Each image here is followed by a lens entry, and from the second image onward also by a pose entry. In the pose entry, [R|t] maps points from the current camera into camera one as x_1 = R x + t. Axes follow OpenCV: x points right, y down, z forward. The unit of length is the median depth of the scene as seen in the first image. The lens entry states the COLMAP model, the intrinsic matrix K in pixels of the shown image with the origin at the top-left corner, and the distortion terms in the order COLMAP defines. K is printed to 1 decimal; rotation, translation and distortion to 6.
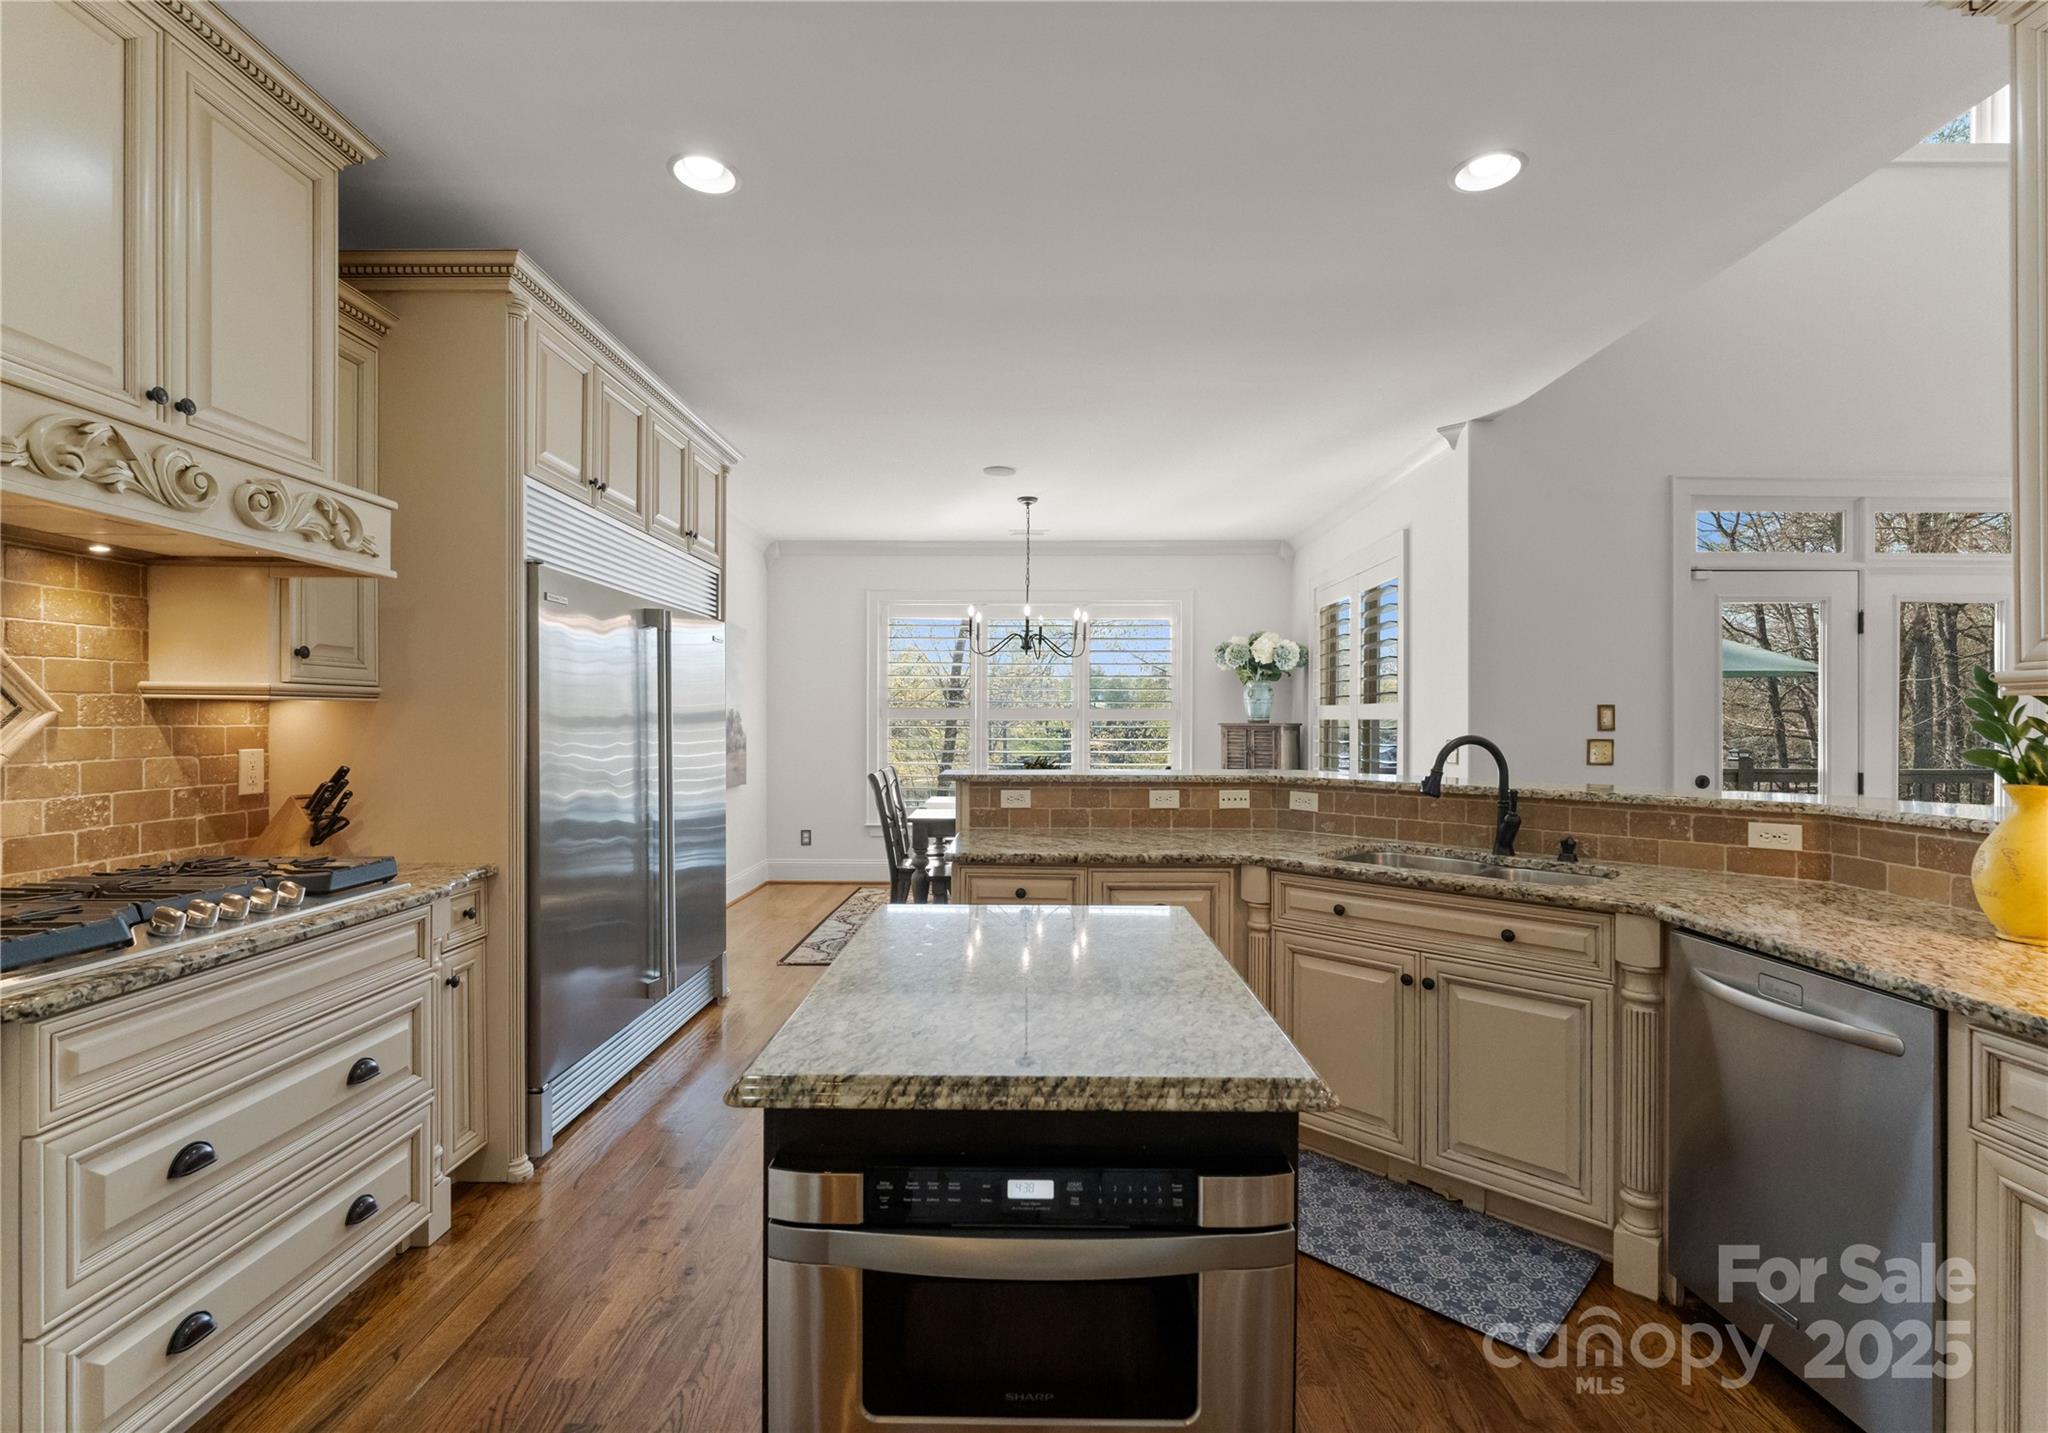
lens RADIAL K [[928.9, 0, 1026.1], [0, 928.9, 721.3], [0, 0, 1]] dist [-0.000464, -0.000324]
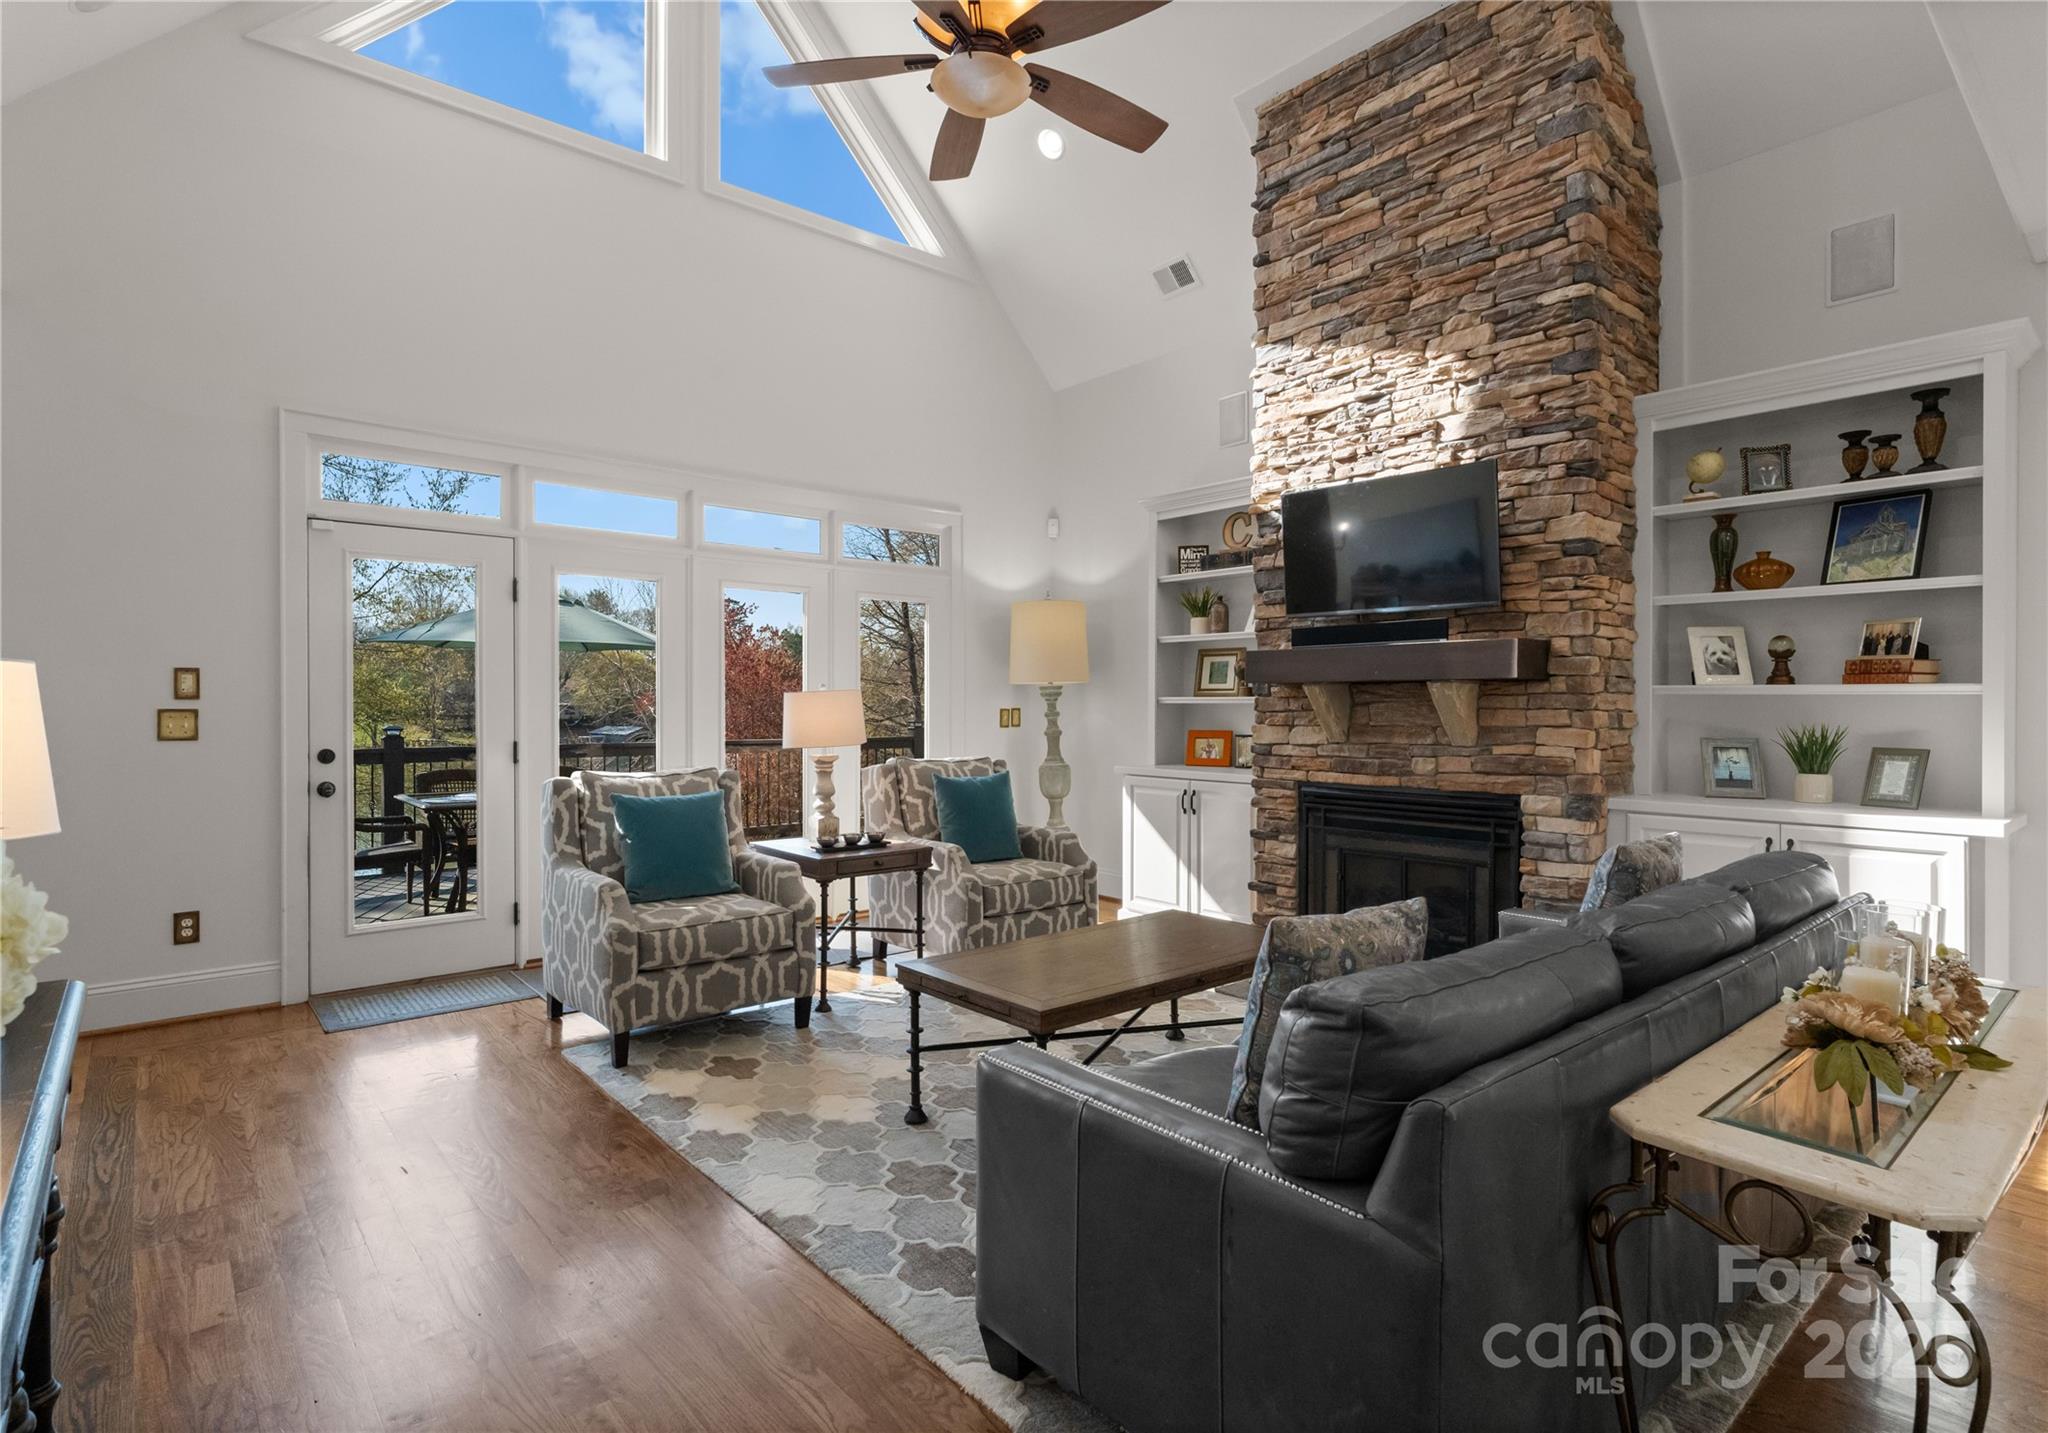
lens RADIAL K [[1029.4, 0, 1020.4], [0, 1029.4, 701.8], [0, 0, 1]] dist [0.001844, -0.000448]
pose [[0.755516, -0.000188, 0.655130, 0.731726], [-0.000455, 1.000000, 0.000813, 0.014153], [-0.655130, -0.000912, 0.755515, -0.235449]]
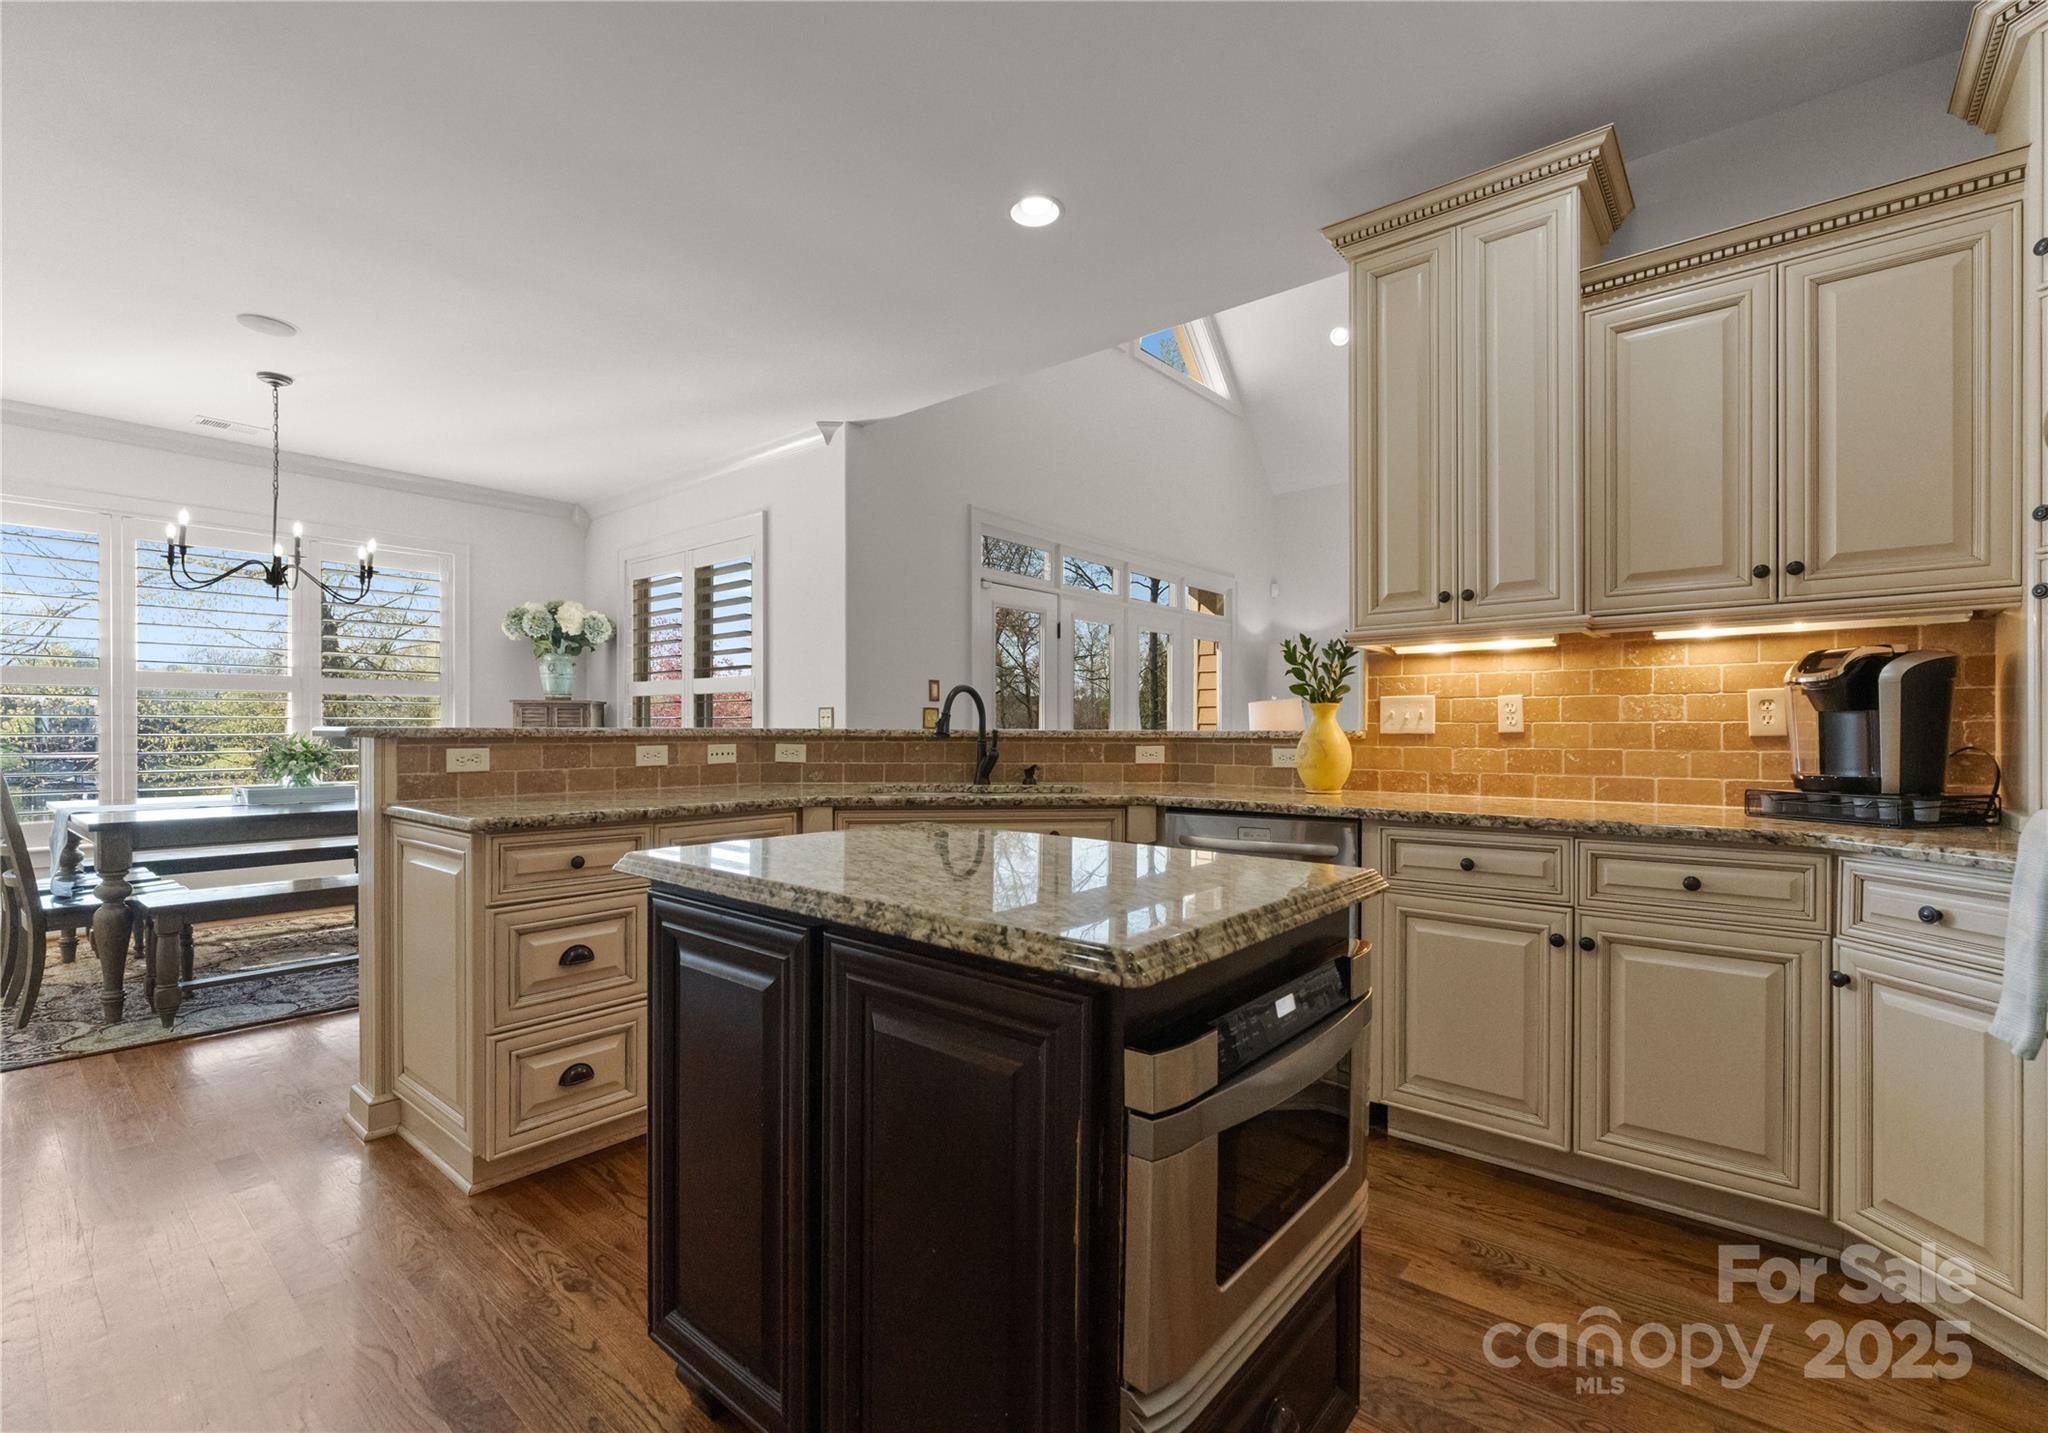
lens RADIAL K [[910.8, 0, 1016.2], [0, 910.8, 732.7], [0, 0, 1]] dist [-0.000013, -0.000077]
pose [[0.639133, -0.004587, 0.769083, -0.299425], [0.000215, 0.999983, 0.005786, 0.056840], [-0.769096, -0.003533, 0.639123, 0.174049]]
